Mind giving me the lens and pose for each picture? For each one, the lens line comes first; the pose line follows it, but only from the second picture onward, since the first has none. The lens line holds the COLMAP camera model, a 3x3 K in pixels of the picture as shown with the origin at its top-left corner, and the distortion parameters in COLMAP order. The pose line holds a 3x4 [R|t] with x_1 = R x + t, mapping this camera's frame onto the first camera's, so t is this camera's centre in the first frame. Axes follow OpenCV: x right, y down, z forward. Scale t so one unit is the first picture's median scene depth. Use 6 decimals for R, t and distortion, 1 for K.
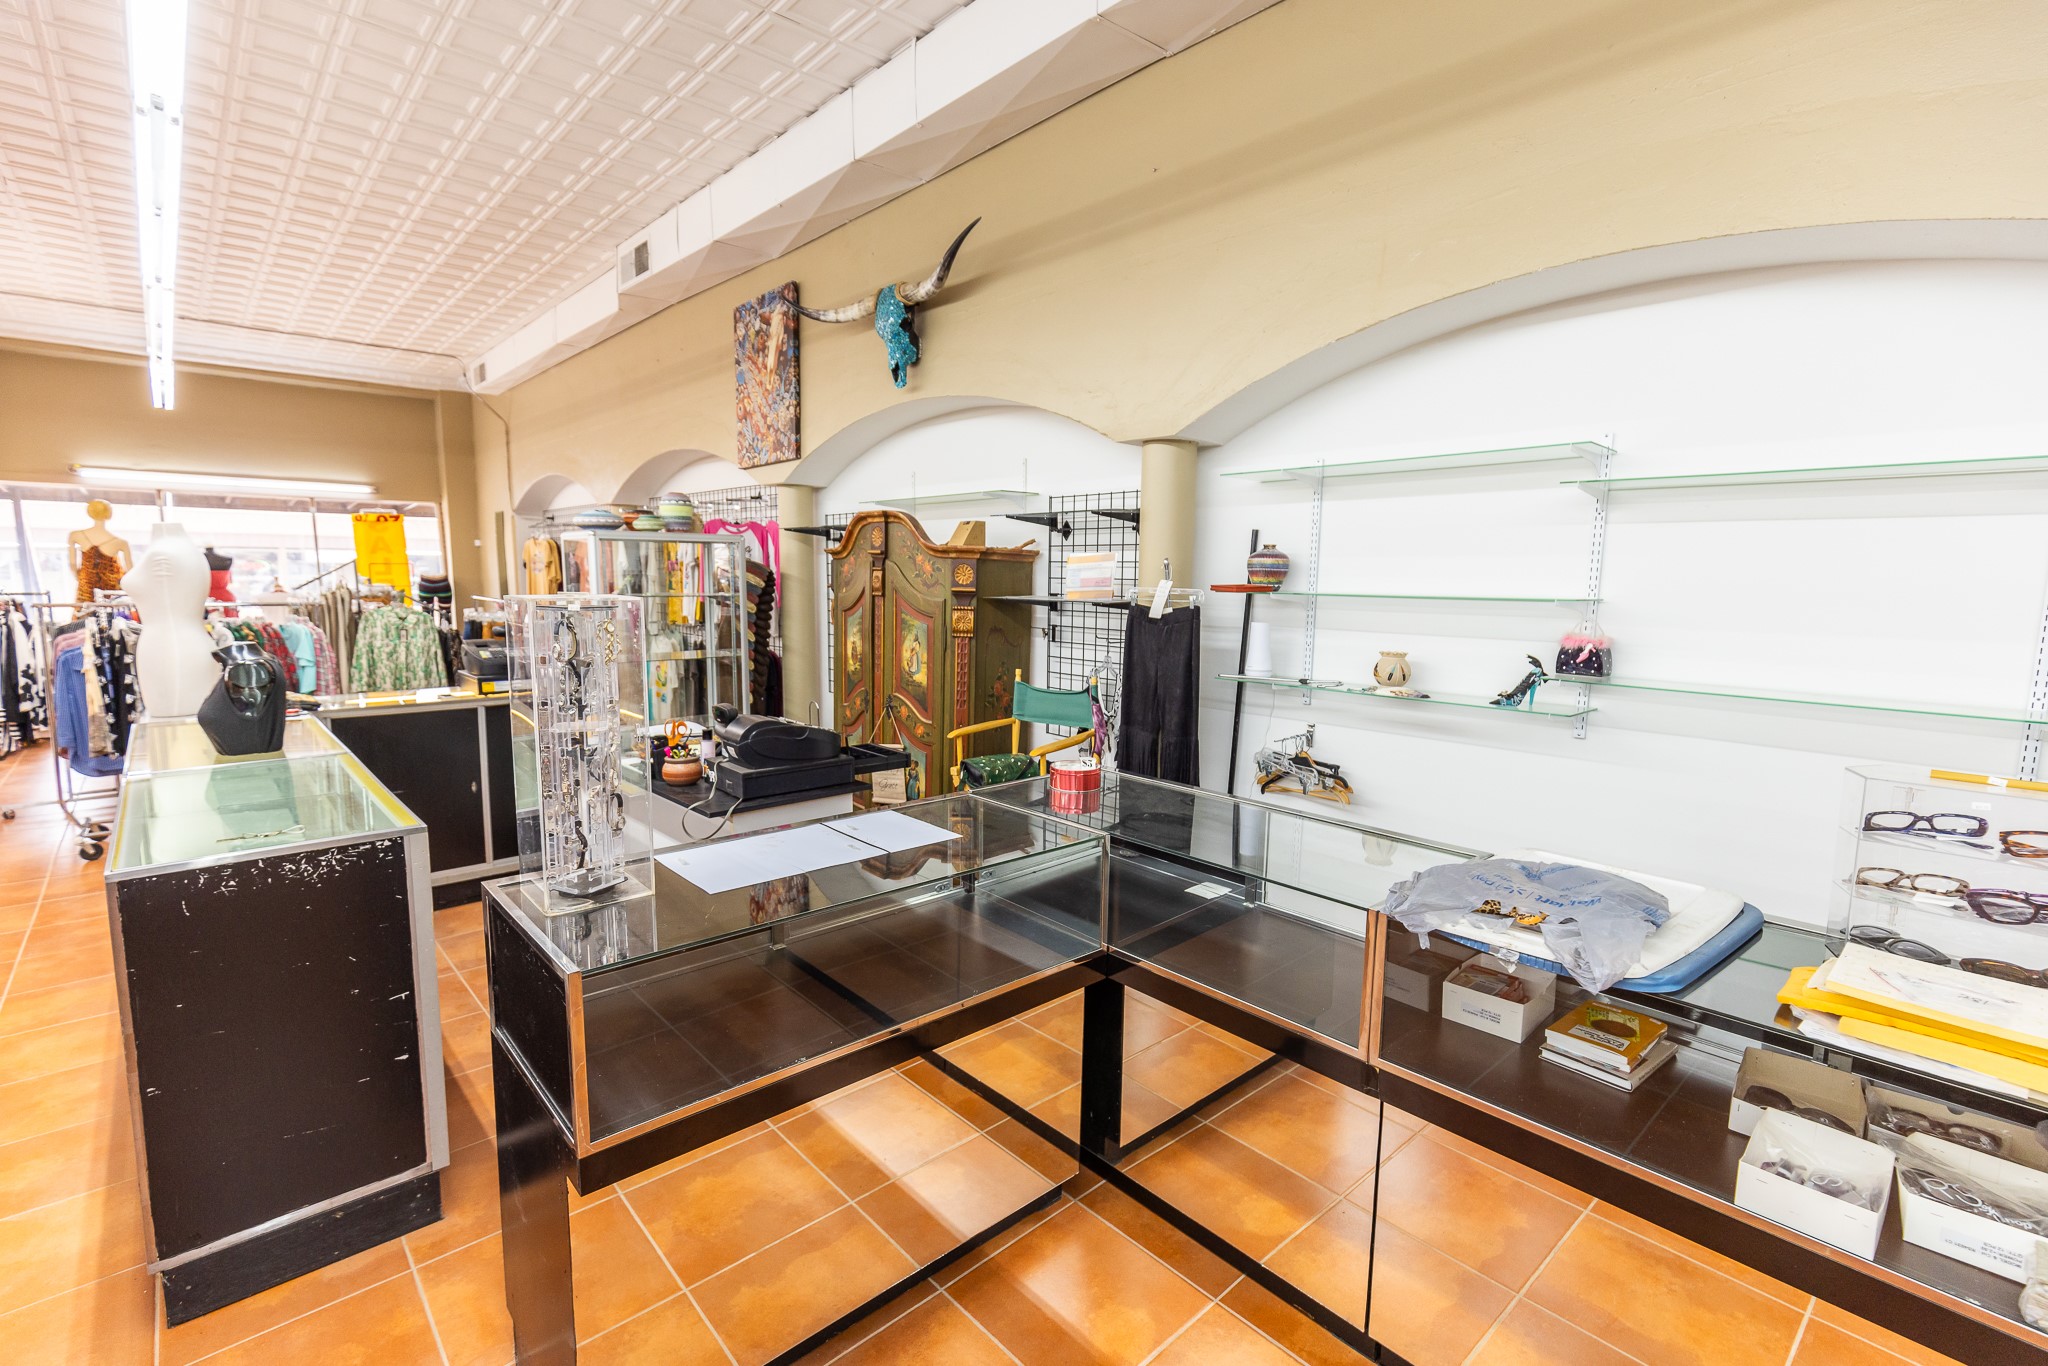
lens RADIAL K [[922.5, 0, 1019.4], [0, 922.5, 690.4], [0, 0, 1]] dist [0.005129, 0.000052]
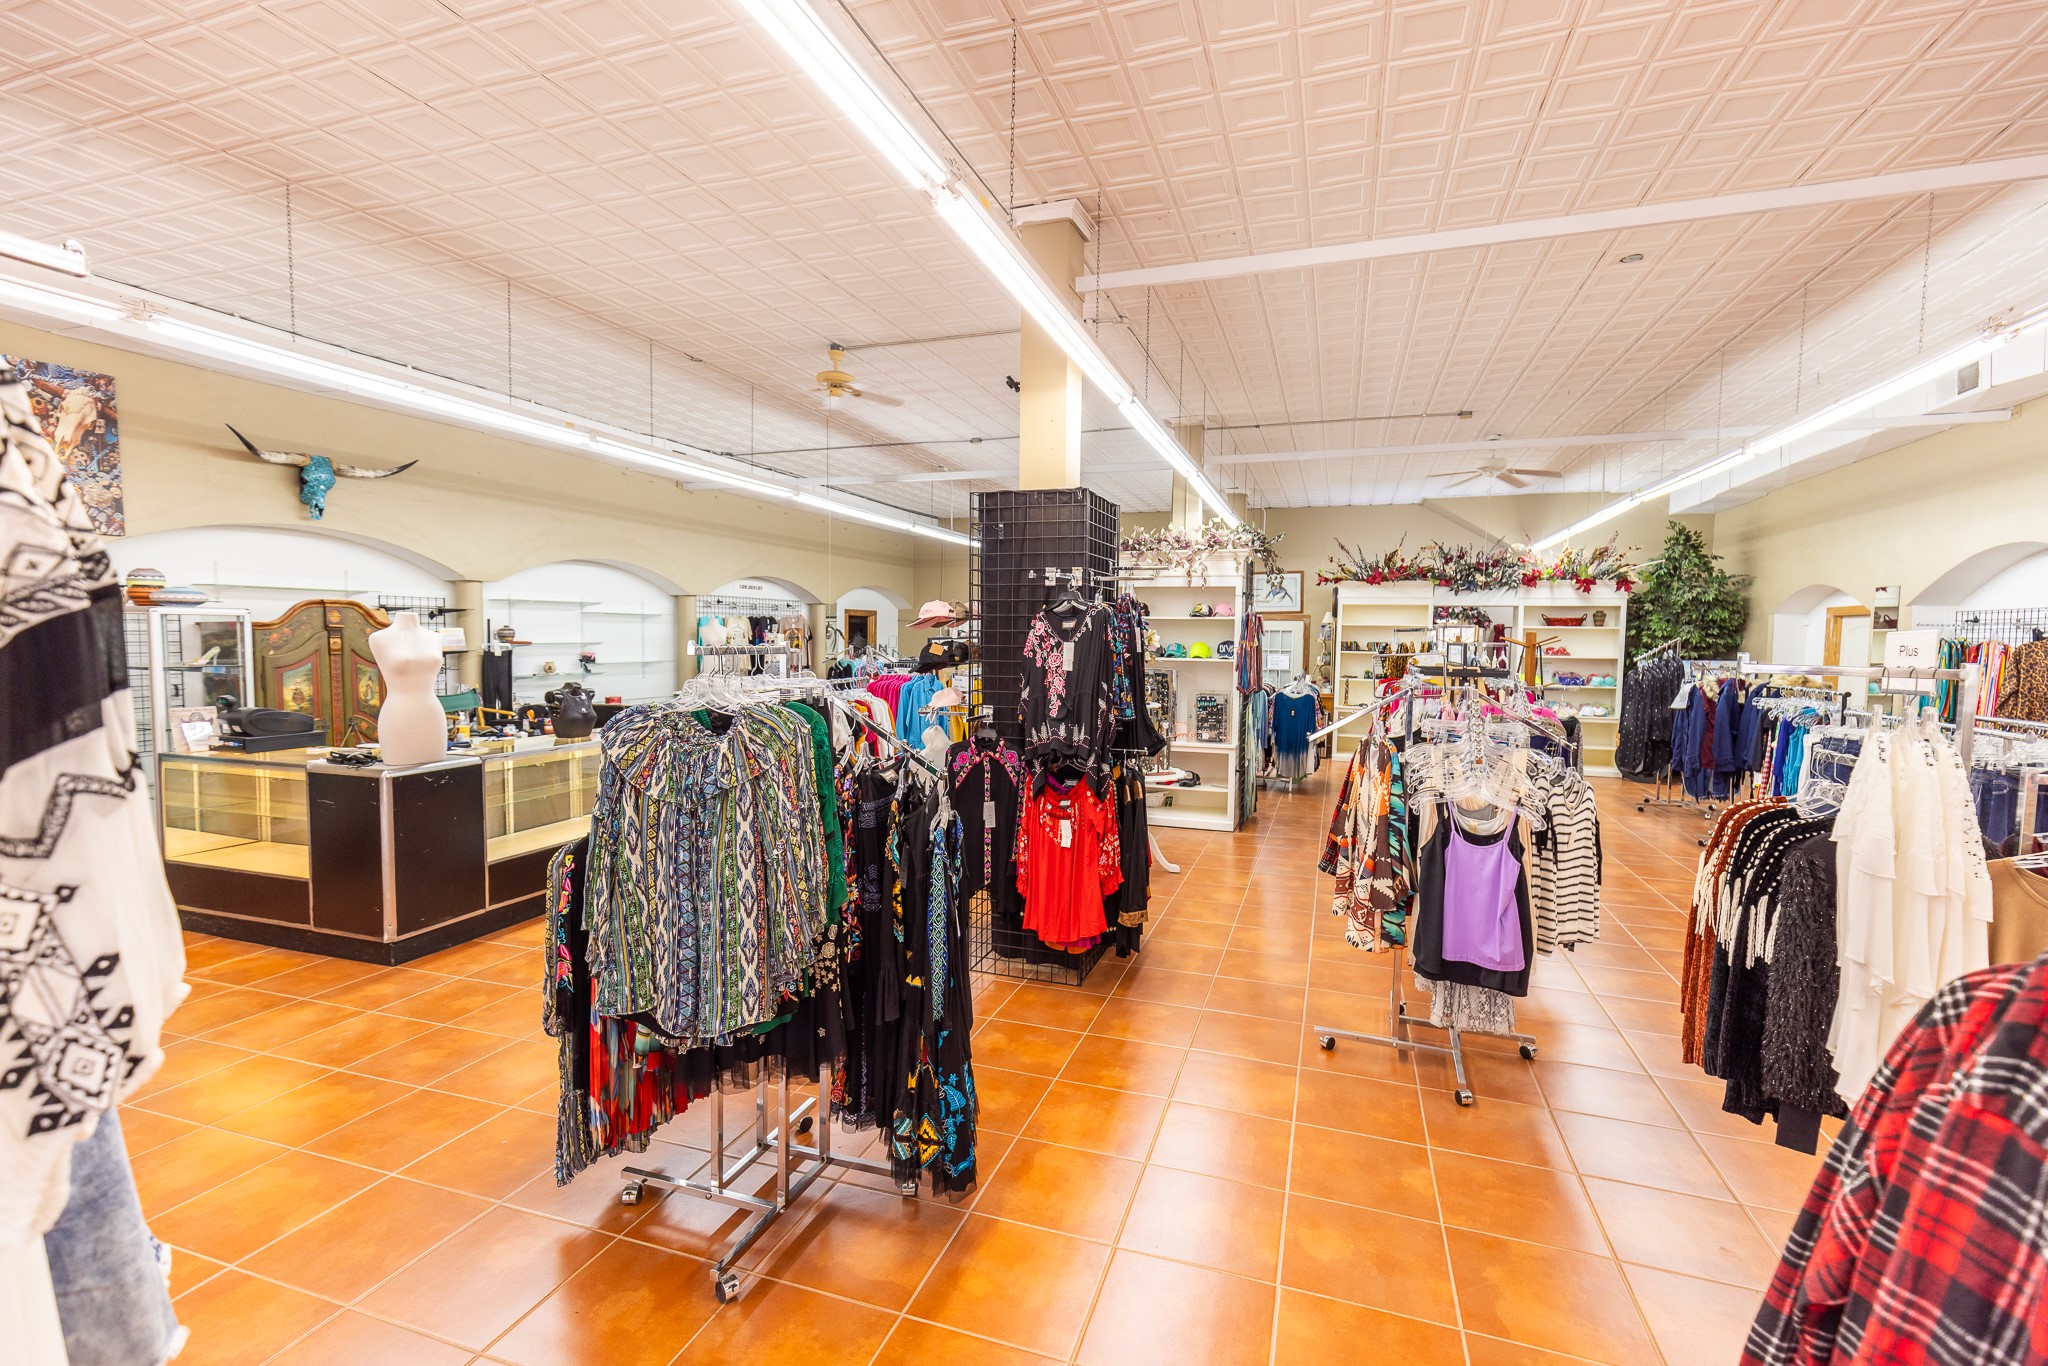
lens RADIAL K [[922.5, 0, 1027.3], [0, 922.5, 683.6], [0, 0, 1]] dist [0.005129, 0.000052]
pose [[-0.484064, -0.060954, 0.872907, -2.141621], [0.100424, 0.987110, 0.124618, -0.136772], [-0.869251, 0.147984, -0.471703, 0.769574]]
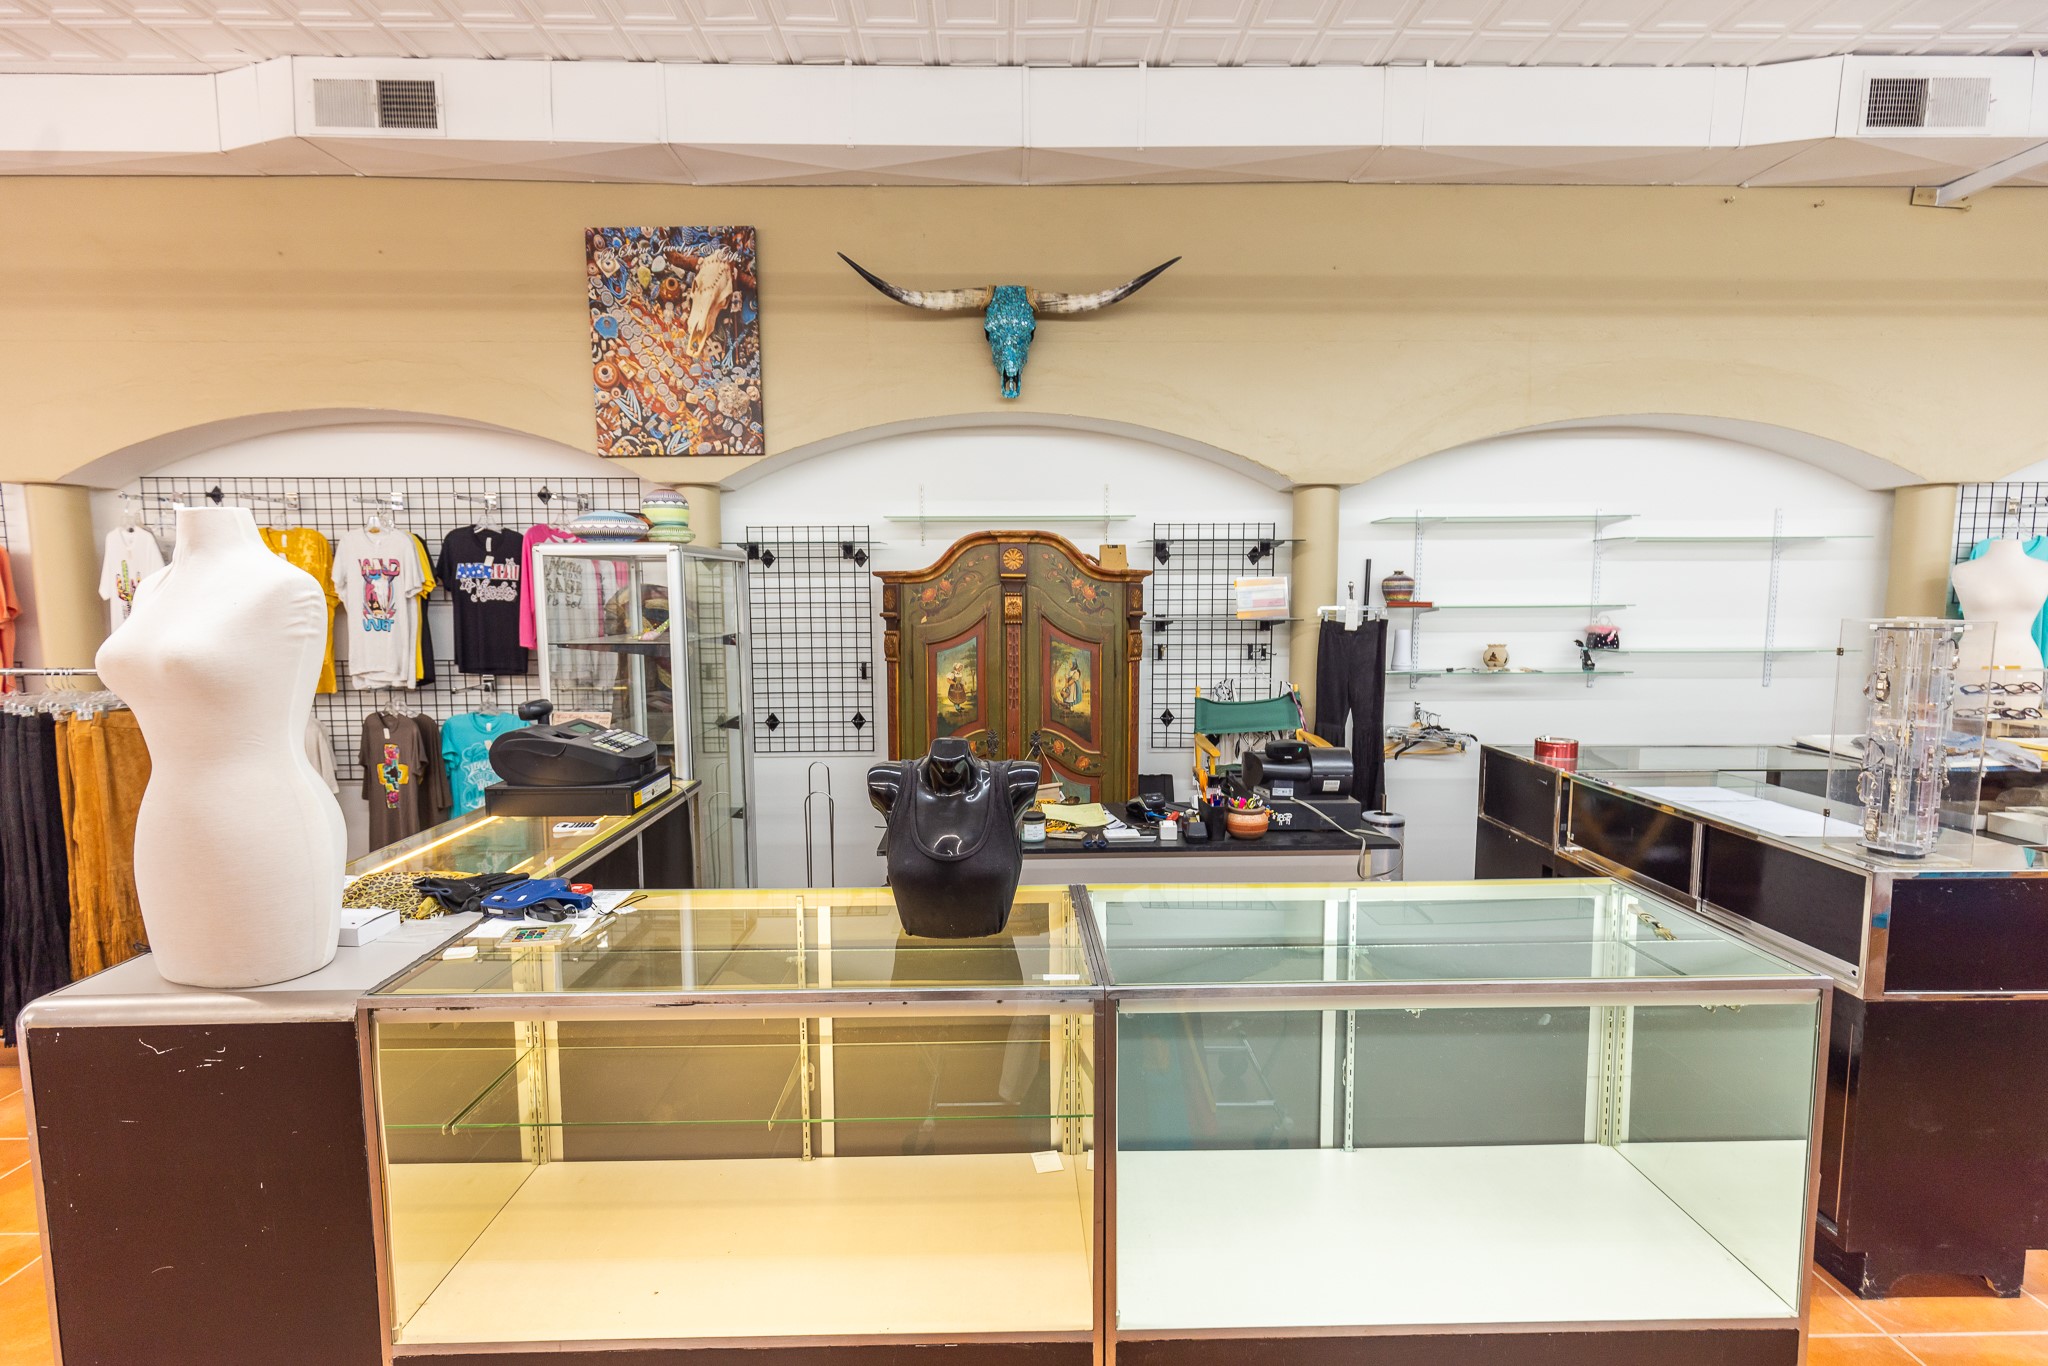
lens RADIAL K [[922.5, 0, 1024.6], [0, 922.5, 678.6], [0, 0, 1]] dist [0.005129, 0.000052]
pose [[0.660693, -0.083290, 0.746021, -0.861733], [0.107057, 0.994121, 0.016178, -0.065838], [-0.742983, 0.069178, 0.665726, 0.414730]]
